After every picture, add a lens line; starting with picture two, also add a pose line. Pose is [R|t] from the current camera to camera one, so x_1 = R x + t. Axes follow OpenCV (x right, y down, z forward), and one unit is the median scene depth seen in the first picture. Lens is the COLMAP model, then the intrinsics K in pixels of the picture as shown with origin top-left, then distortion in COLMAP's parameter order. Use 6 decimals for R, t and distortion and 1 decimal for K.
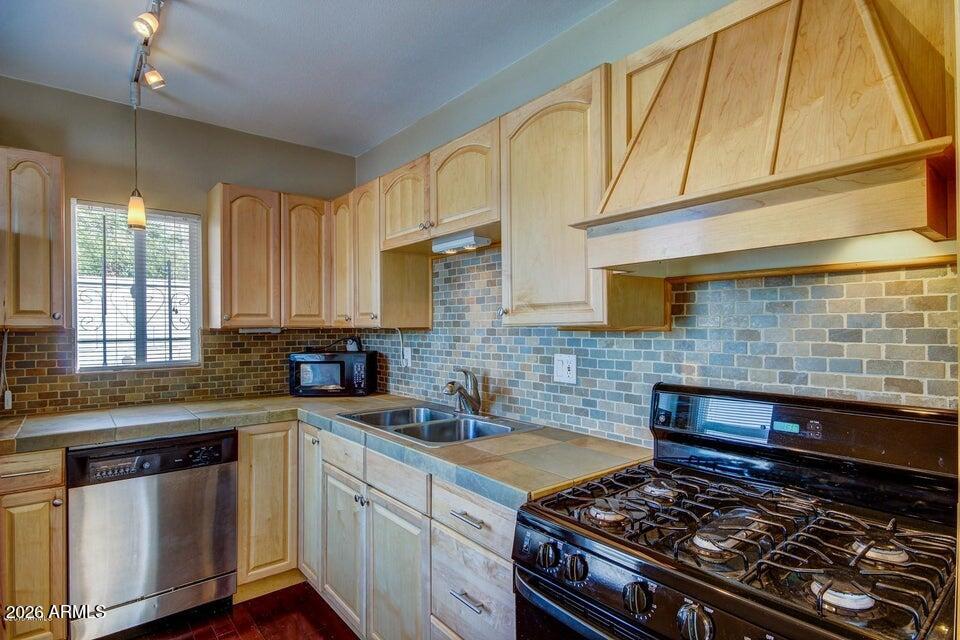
lens RADIAL K [[493.8, 0, 476.0], [0, 493.8, 322.3], [0, 0, 1]] dist [0.014089, 0.000082]
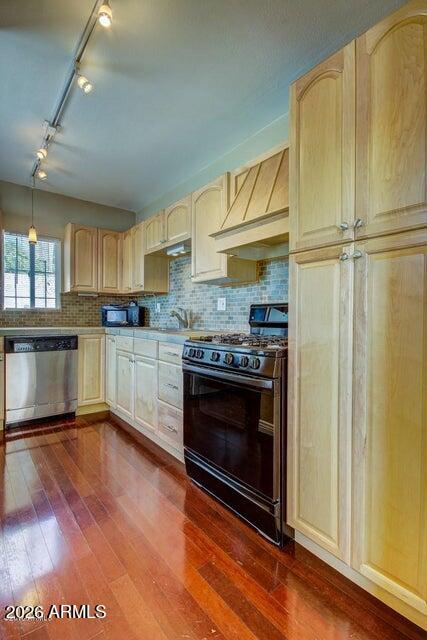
lens RADIAL K [[298.0, 0, 215.7], [0, 298.0, 319.1], [0, 0, 1]] dist [0.003146, -0.000142]
pose [[0.999928, 0.010244, -0.006197, 0.133660], [-0.010193, 0.999915, 0.008174, 0.125253], [0.006280, -0.008111, 0.999947, -0.307685]]
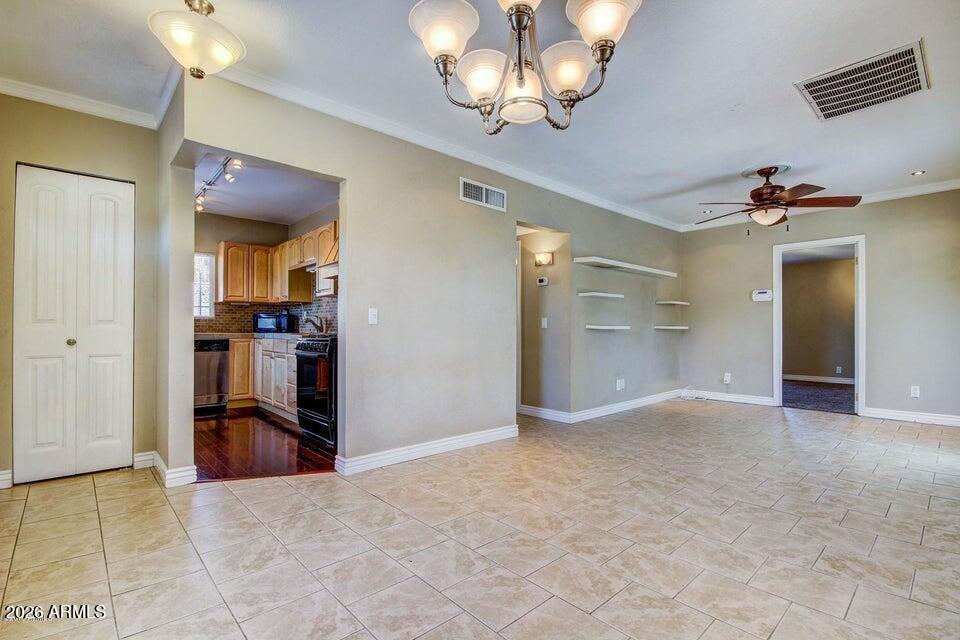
lens RADIAL K [[447.0, 0, 482.8], [0, 447.0, 322.6], [0, 0, 1]] dist [0.003146, -0.000142]
pose [[0.998669, 0.006723, 0.051146, 0.703439], [-0.006306, 0.999945, -0.008323, 0.138931], [-0.051199, 0.007990, 0.998657, -1.365802]]
